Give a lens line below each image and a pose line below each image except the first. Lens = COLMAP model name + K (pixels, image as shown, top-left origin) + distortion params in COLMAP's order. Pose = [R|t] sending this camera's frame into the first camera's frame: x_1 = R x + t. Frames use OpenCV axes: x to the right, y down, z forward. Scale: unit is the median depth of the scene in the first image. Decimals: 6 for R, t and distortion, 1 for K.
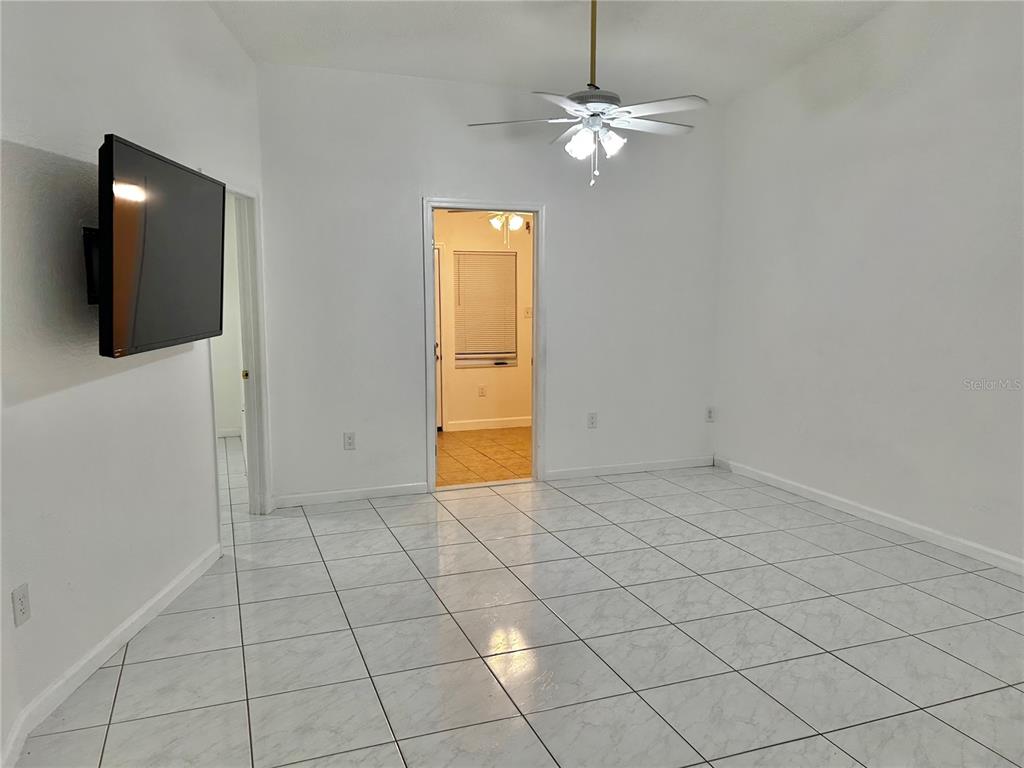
lens RADIAL K [[772.3, 0, 509.3], [0, 772.3, 383.8], [0, 0, 1]] dist [0.049065, -0.036393]
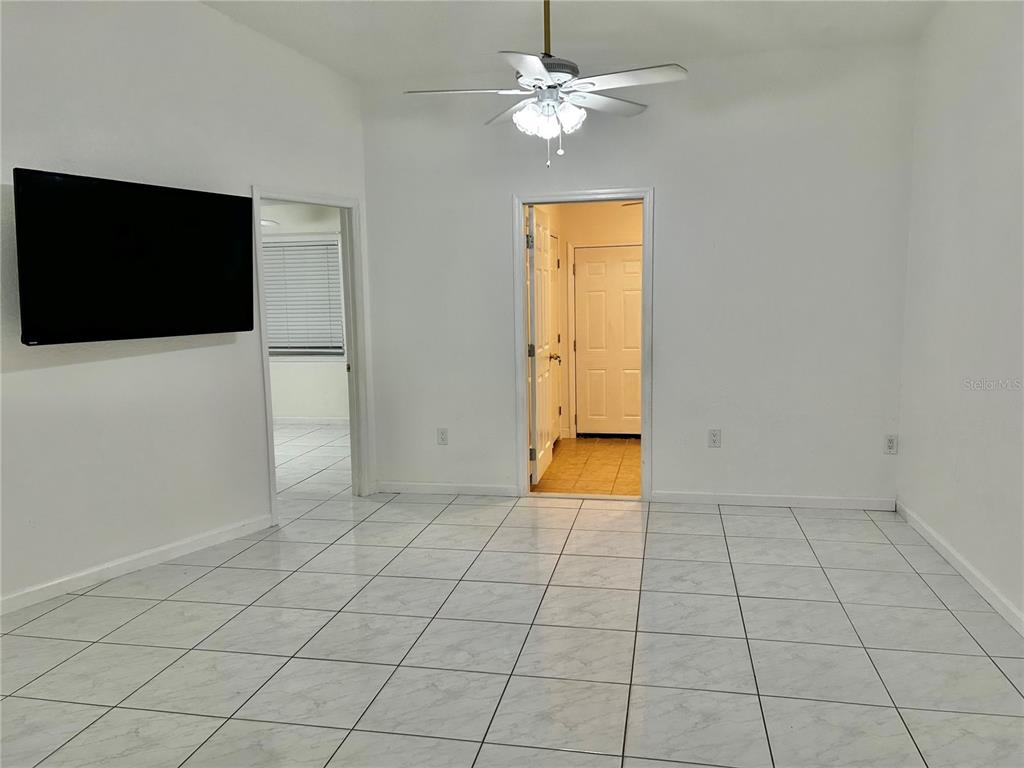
lens RADIAL K [[772.3, 0, 500.4], [0, 772.3, 381.9], [0, 0, 1]] dist [0.049065, -0.036393]
pose [[0.850572, 0.048123, -0.523652, 0.379891], [-0.050290, 0.998684, 0.010091, -0.012560], [0.523448, 0.017751, 0.851872, 0.156017]]
